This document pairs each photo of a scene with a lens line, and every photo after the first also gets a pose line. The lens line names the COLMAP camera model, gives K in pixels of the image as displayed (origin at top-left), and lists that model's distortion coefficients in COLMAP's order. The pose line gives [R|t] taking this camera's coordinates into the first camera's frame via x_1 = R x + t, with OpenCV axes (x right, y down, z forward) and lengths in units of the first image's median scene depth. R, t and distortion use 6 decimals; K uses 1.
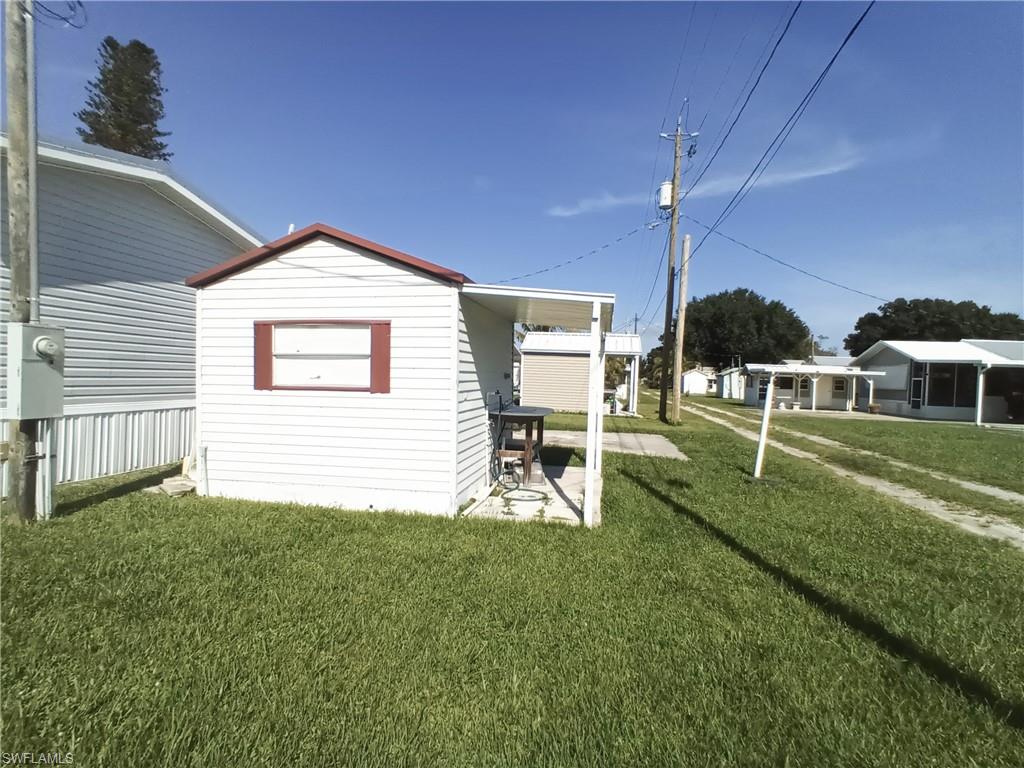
lens RADIAL K [[502.3, 0, 512.7], [0, 502.3, 384.9], [0, 0, 1]] dist [0.007079, 0.002049]
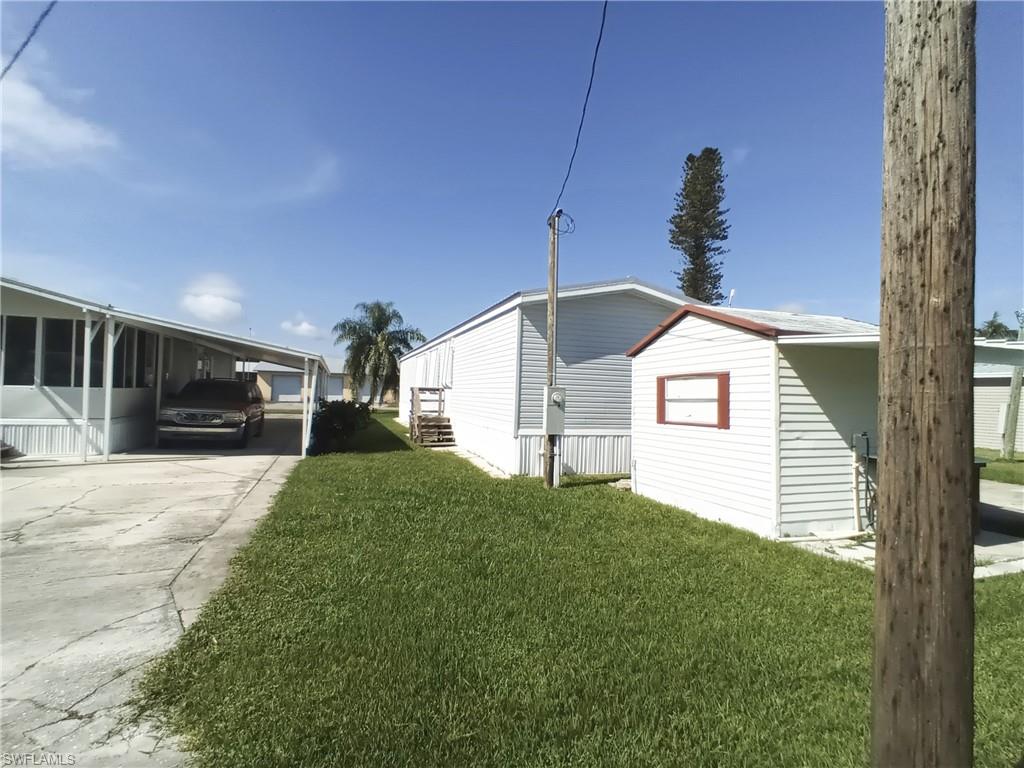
lens RADIAL K [[501.1, 0, 512.0], [0, 501.1, 384.0], [0, 0, 1]] dist [0.010440, -0.005348]
pose [[0.495864, -0.039745, -0.867490, 0.545520], [-0.024952, 0.997888, -0.059982, -0.007493], [0.868042, 0.051388, 0.493824, -0.086247]]
